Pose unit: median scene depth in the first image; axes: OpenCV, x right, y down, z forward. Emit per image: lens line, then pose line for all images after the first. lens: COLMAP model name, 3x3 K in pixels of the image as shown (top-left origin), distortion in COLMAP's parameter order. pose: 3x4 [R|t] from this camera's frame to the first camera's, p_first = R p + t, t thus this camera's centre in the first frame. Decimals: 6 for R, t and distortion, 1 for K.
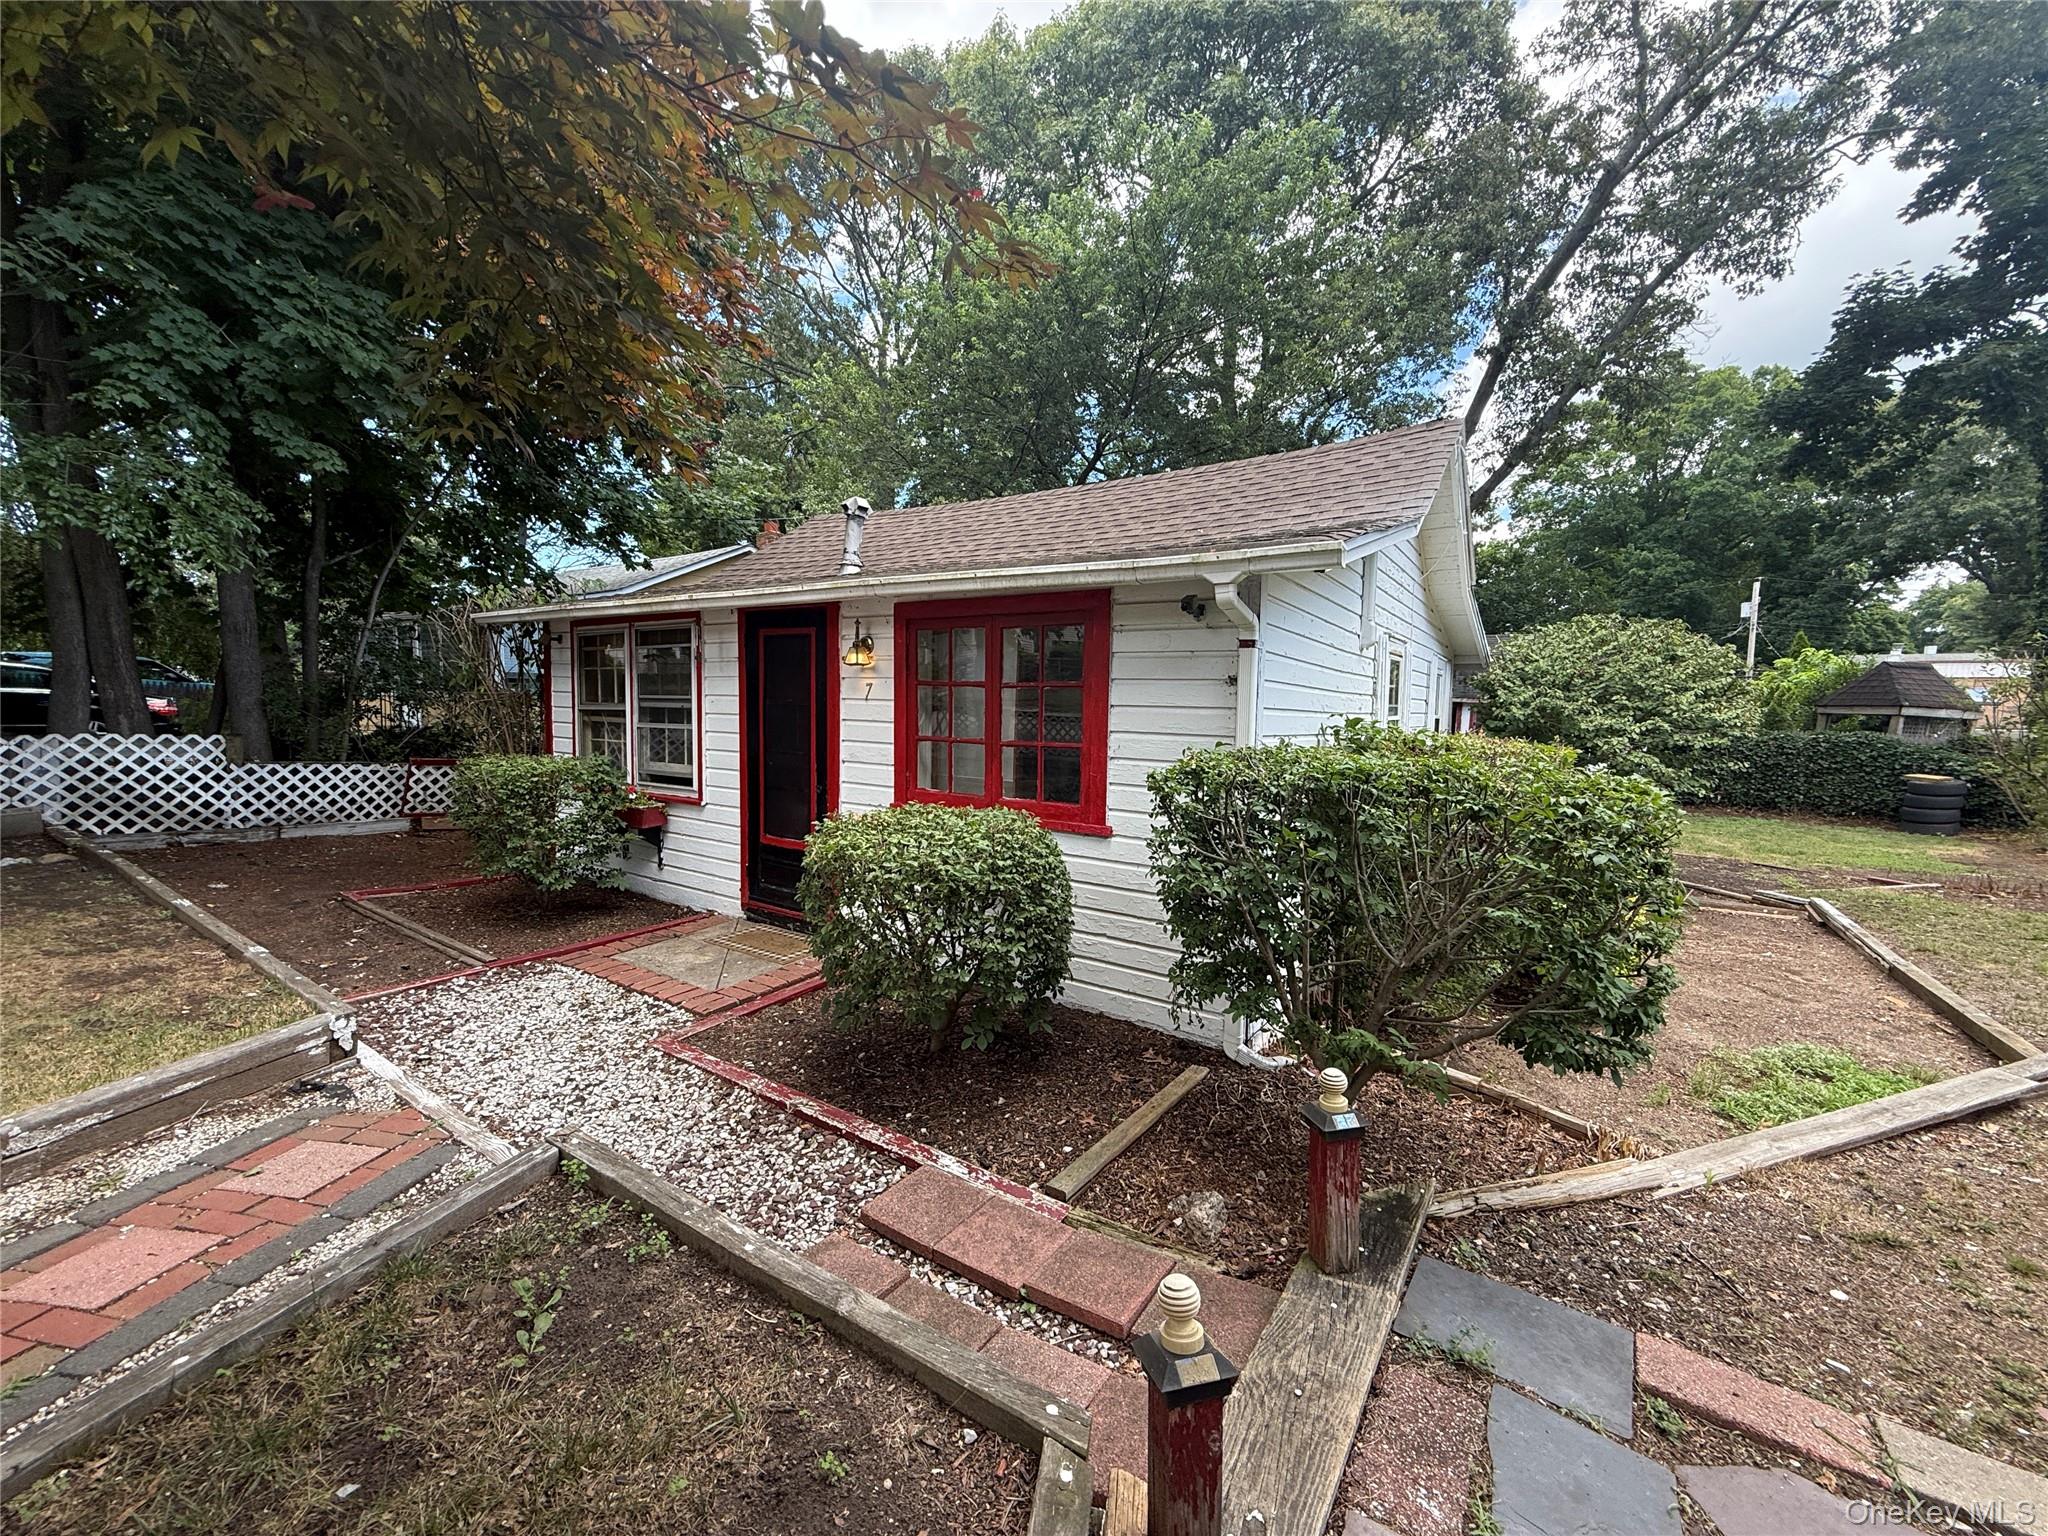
lens RADIAL K [[816.8, 0, 1019.6], [0, 816.8, 763.0], [0, 0, 1]] dist [-0.001669, 0.000345]
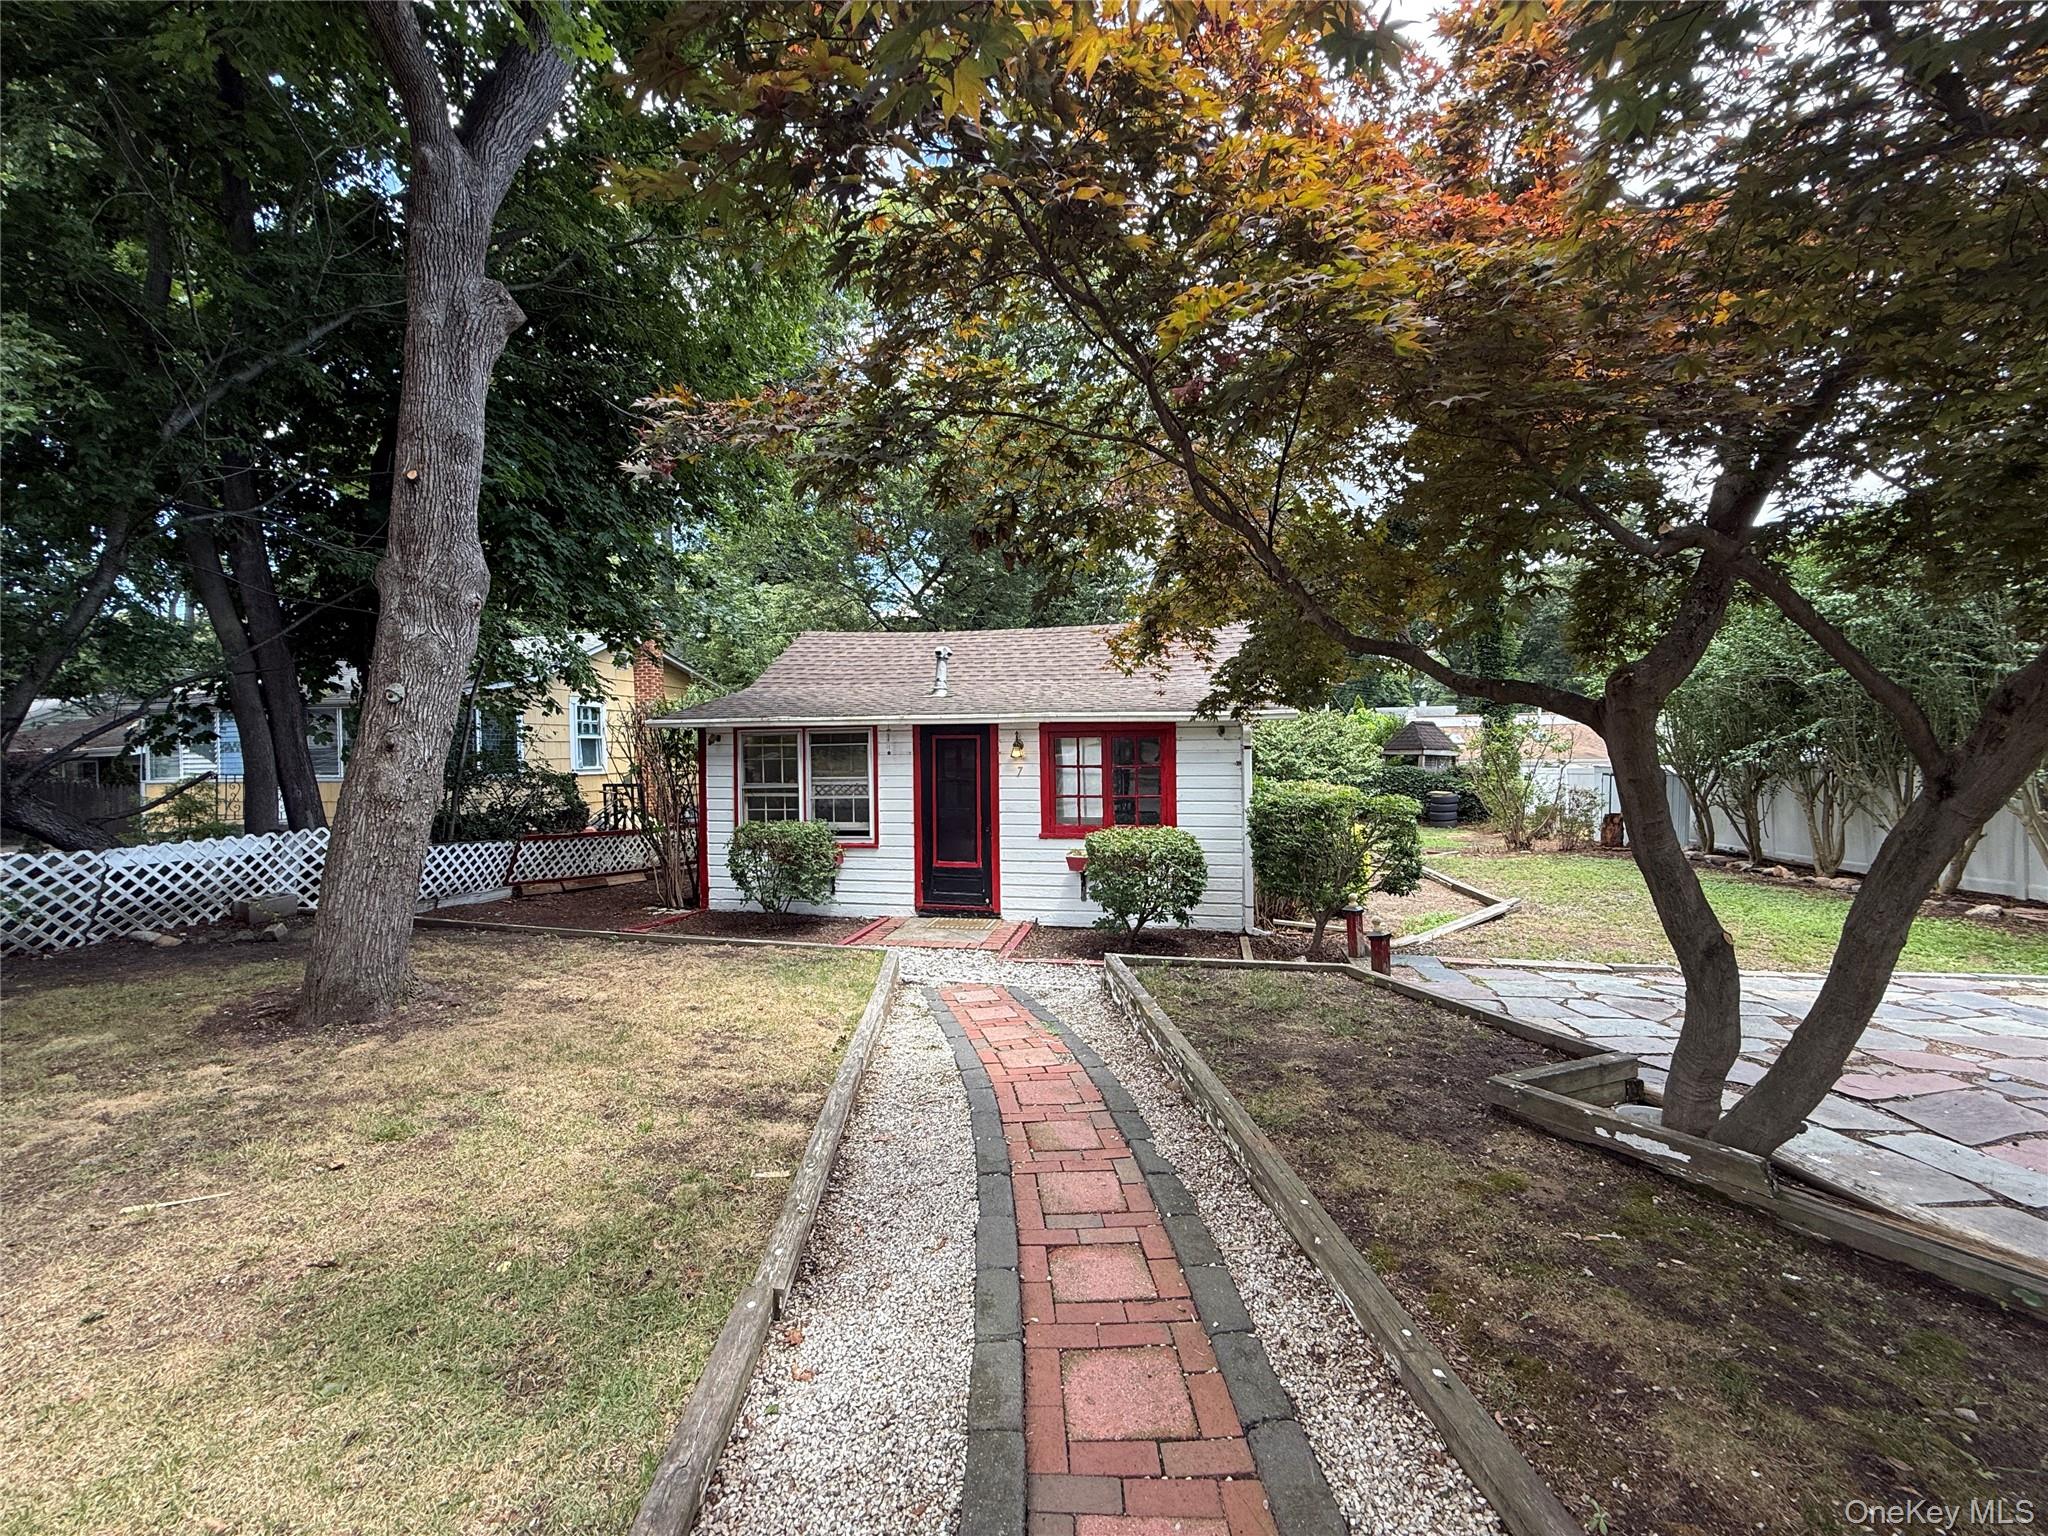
lens RADIAL K [[816.8, 0, 1017.7], [0, 816.8, 760.0], [0, 0, 1]] dist [-0.001669, 0.000345]
pose [[0.928374, -0.031603, 0.370301, -0.651947], [0.055979, 0.996901, -0.055265, -0.011510], [-0.367407, 0.072036, 0.927266, -0.494598]]
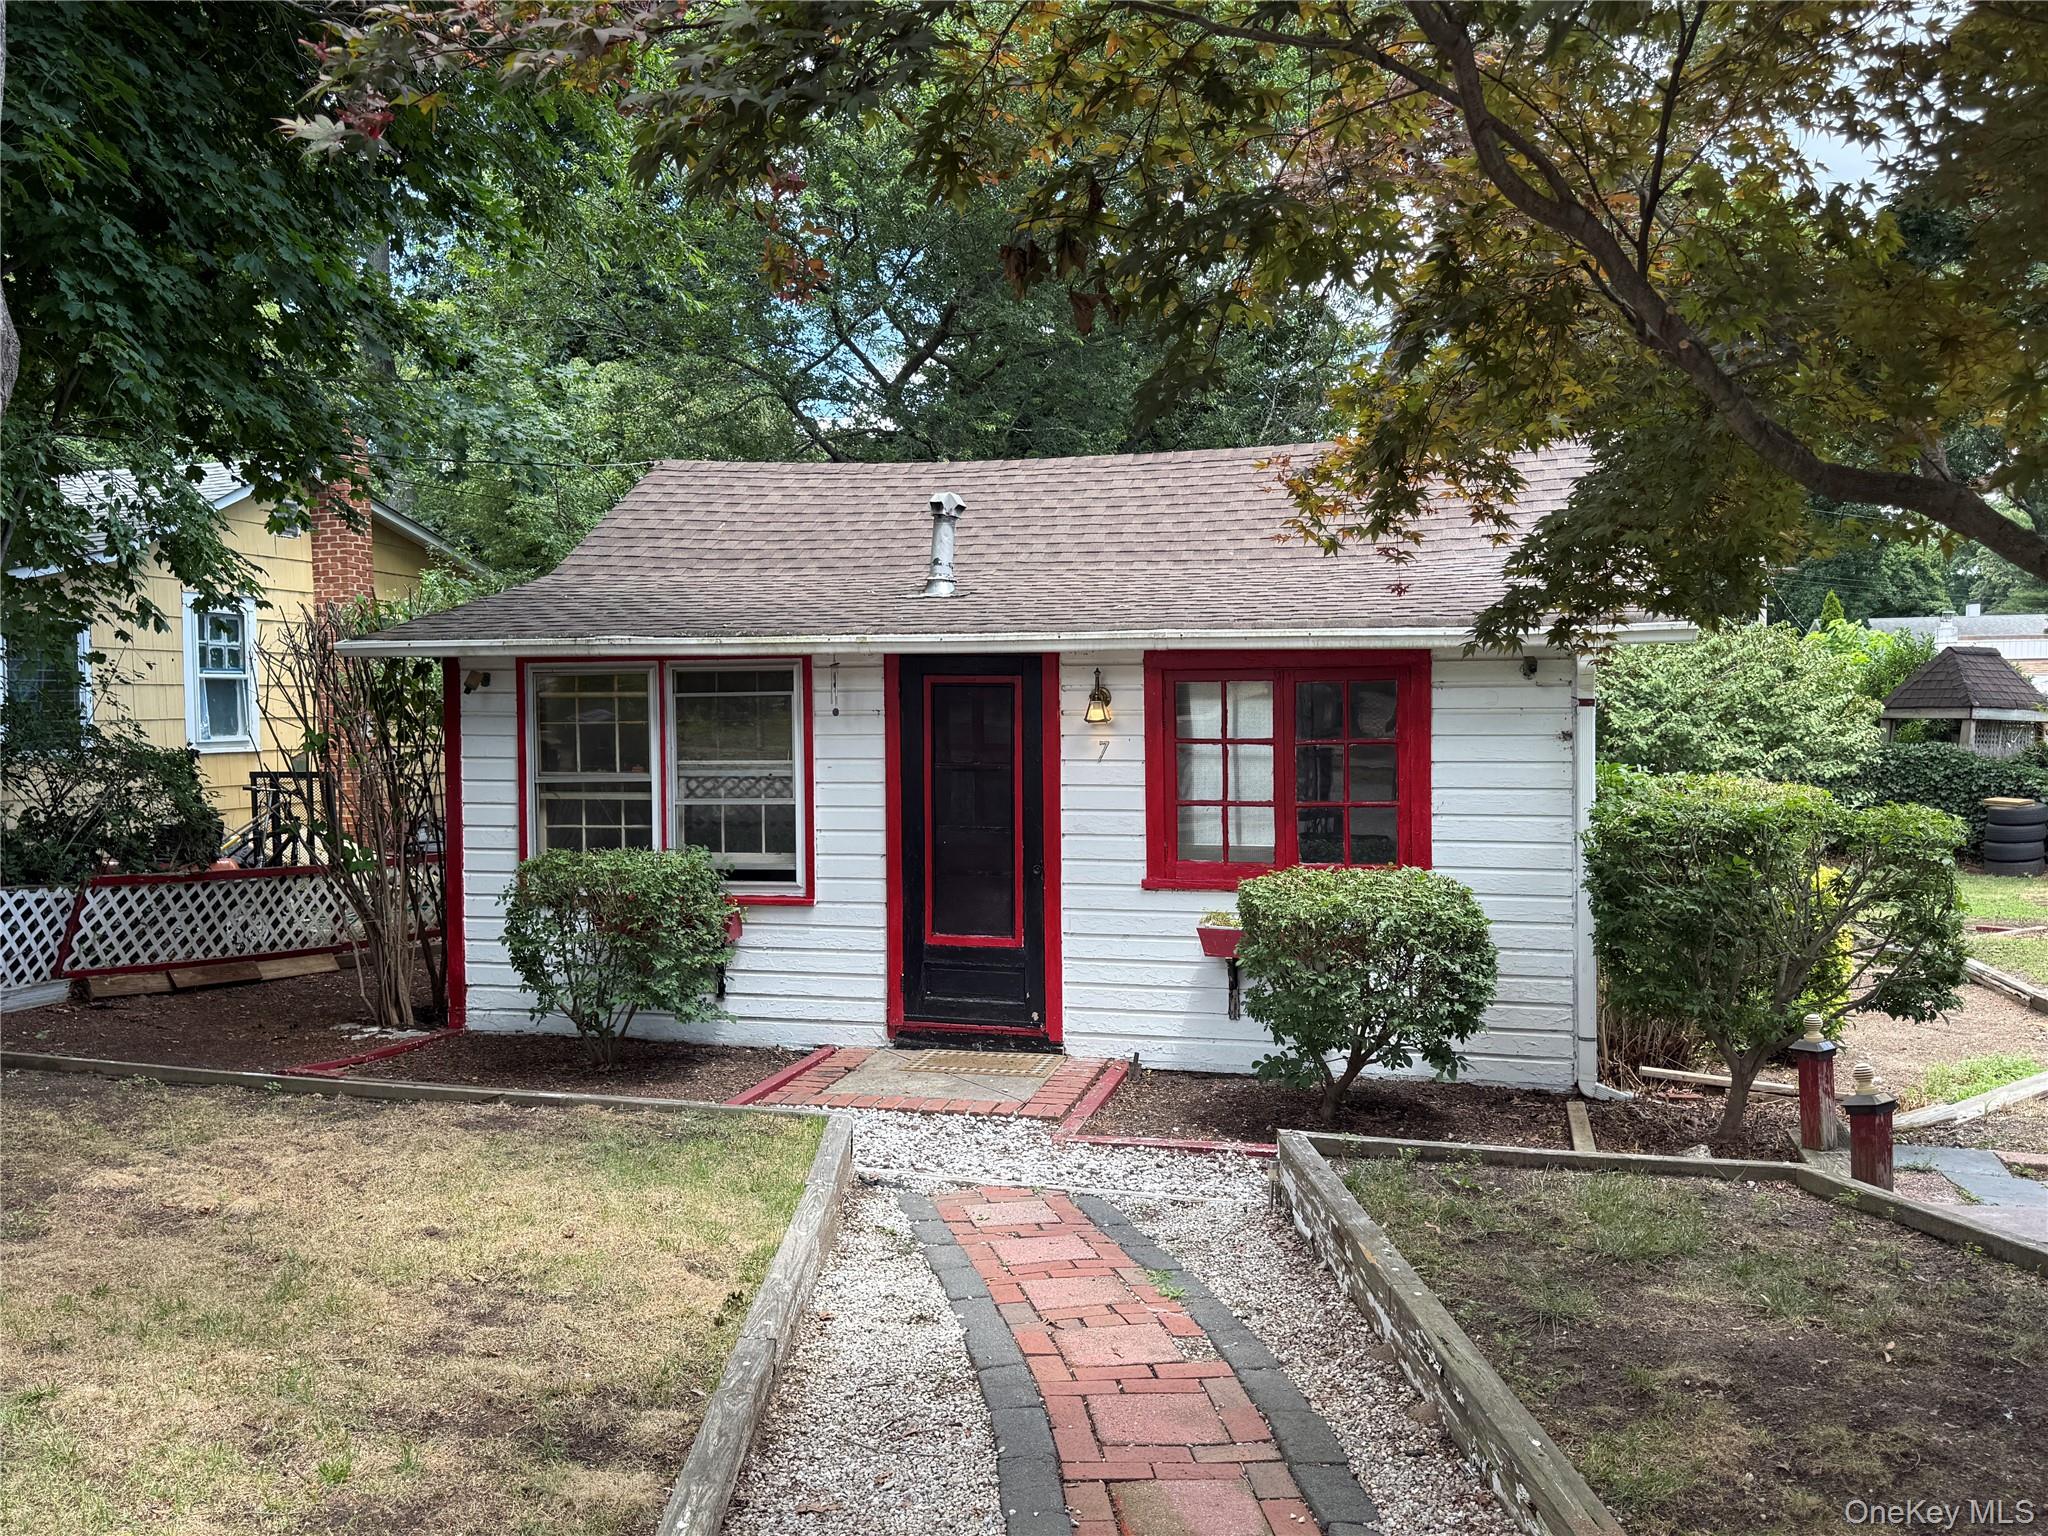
lens RADIAL K [[1676.8, 0, 1013.8], [0, 1676.8, 766.6], [0, 0, 1]] dist [0.059894, -0.052755]
pose [[0.946152, -0.035250, 0.321798, -0.646516], [0.048966, 0.998200, -0.034627, -0.011801], [-0.319998, 0.048519, 0.946175, -0.483290]]
